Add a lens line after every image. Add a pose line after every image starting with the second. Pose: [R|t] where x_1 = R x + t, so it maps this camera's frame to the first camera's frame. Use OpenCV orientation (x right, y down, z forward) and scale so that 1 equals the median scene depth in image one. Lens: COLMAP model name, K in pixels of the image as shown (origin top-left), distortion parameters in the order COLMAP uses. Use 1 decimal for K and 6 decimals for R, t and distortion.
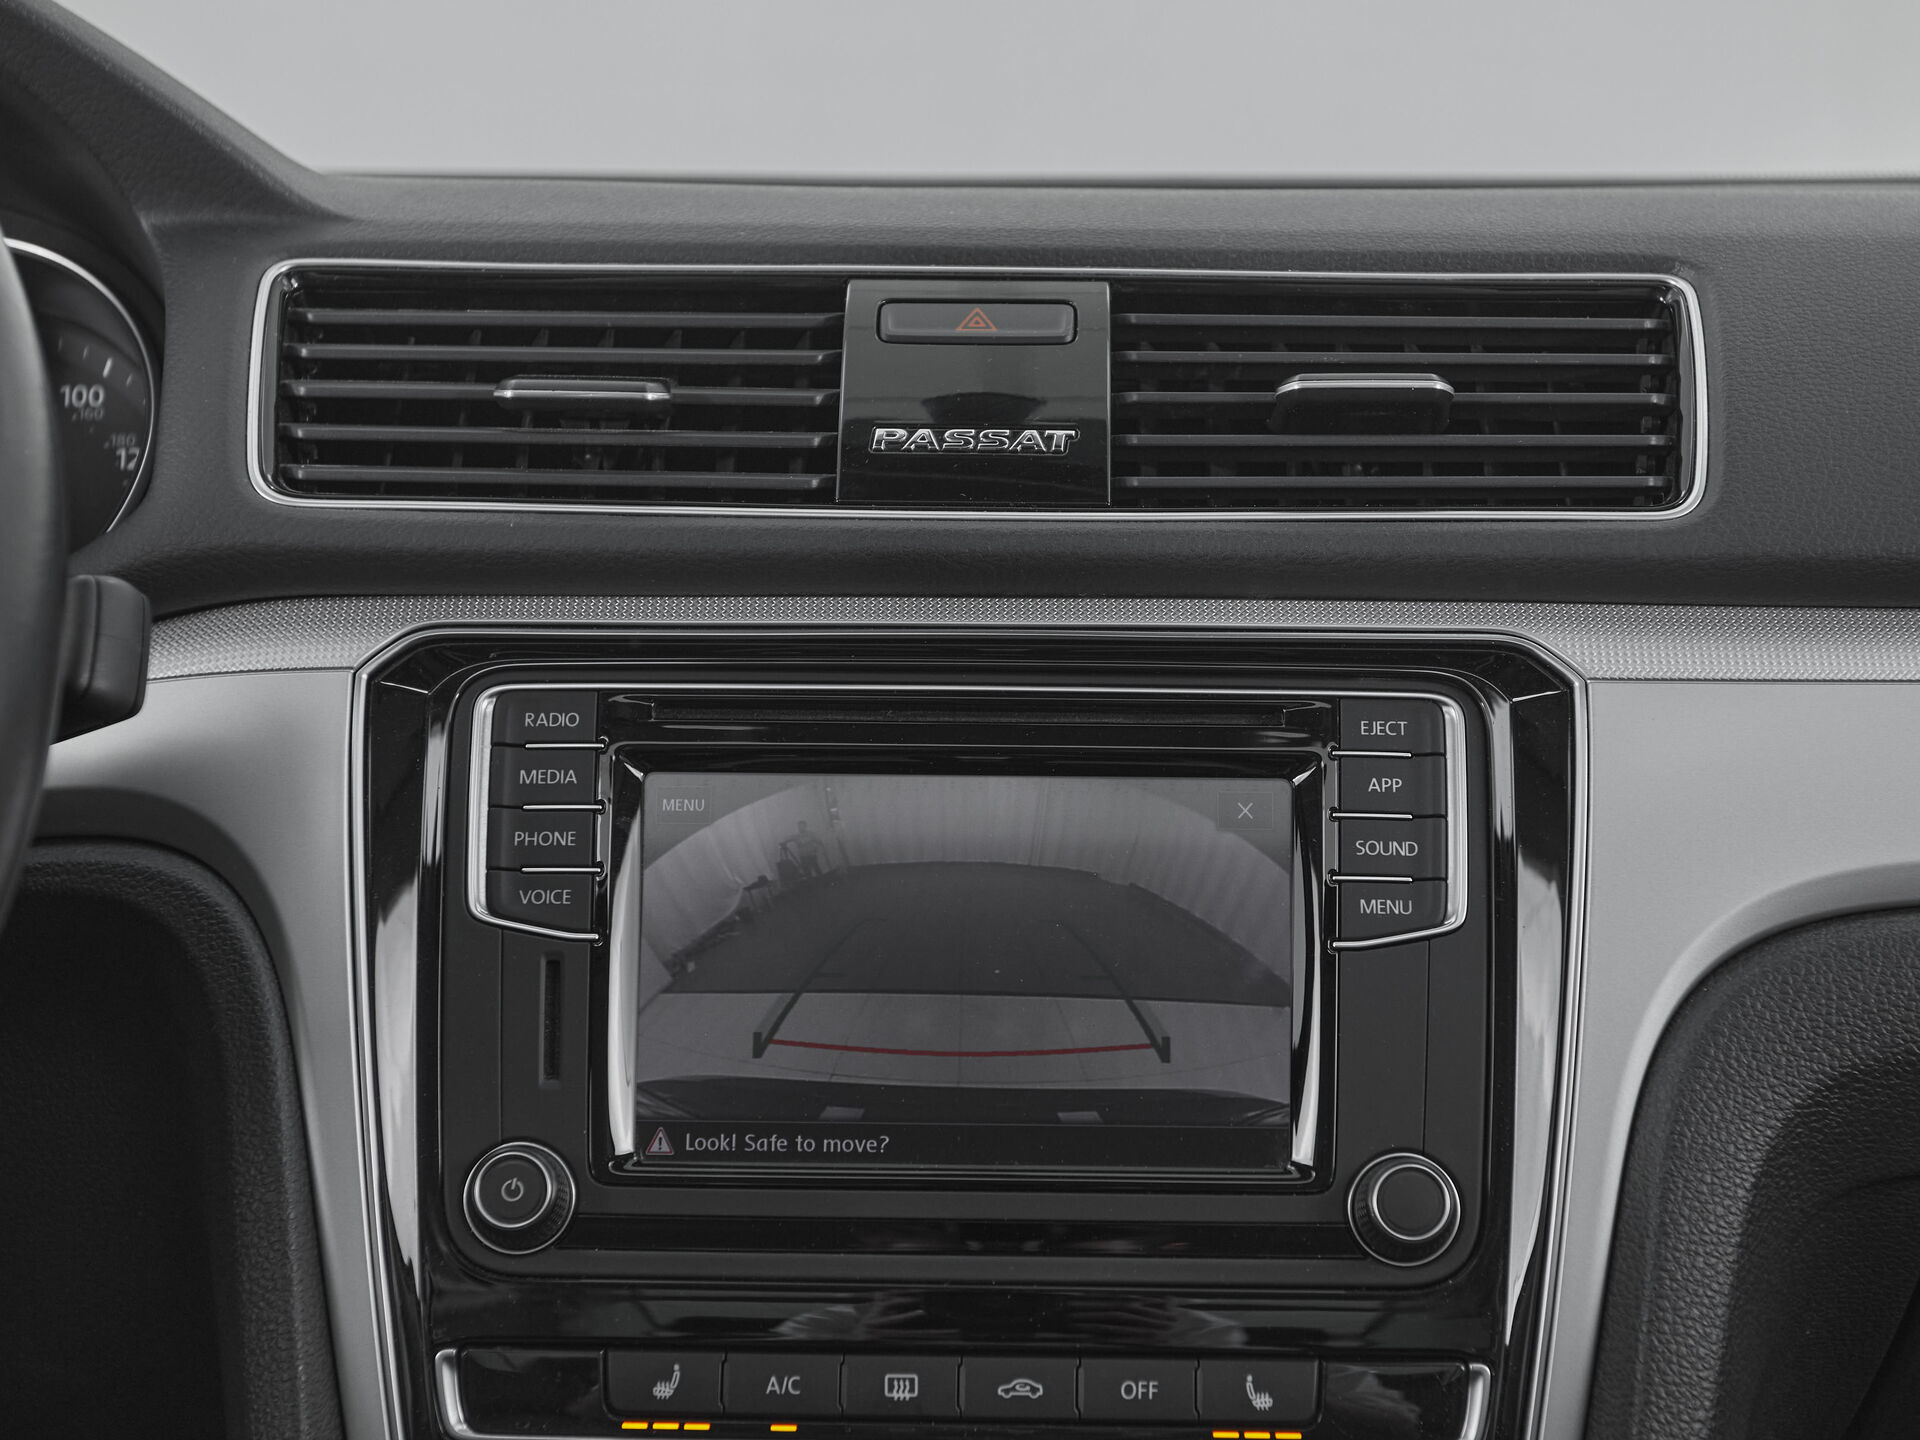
lens RADIAL K [[3177.3, 0, 960.0], [0, 3177.3, 720.0], [0, 0, 1]] dist [0.034860, 0.049519]
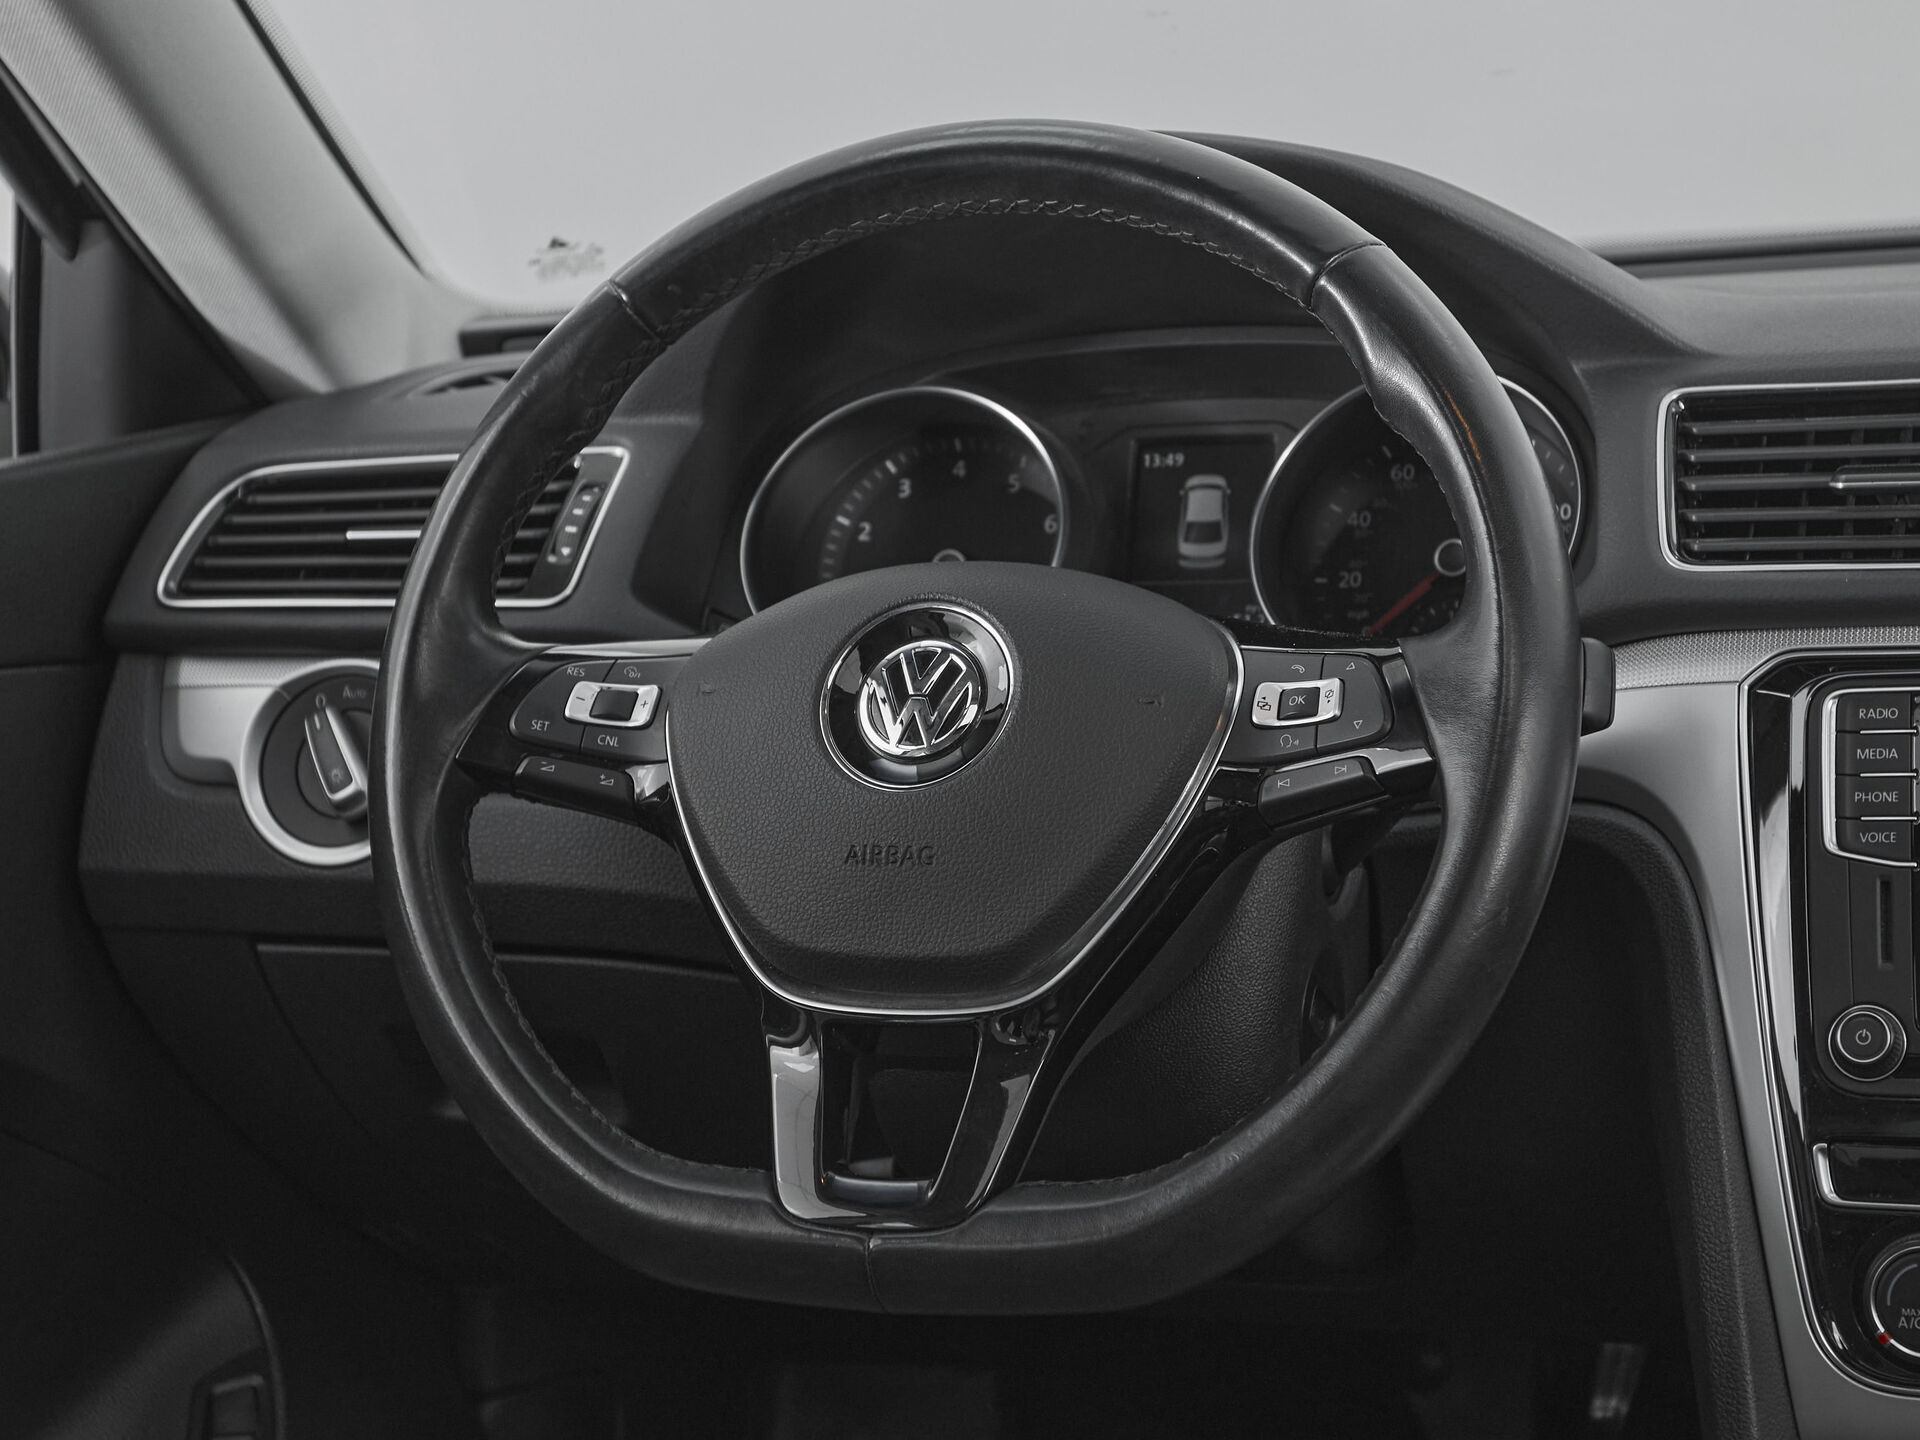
lens RADIAL K [[3591.5, 0, 960.0], [0, 3591.5, 720.0], [0, 0, 1]] dist [0.003393, 0.040837]
pose [[0.939130, -0.020146, -0.342970, 0.038839], [0.037190, 0.998374, 0.043189, -0.082862], [0.341543, -0.053315, 0.938353, -0.667442]]
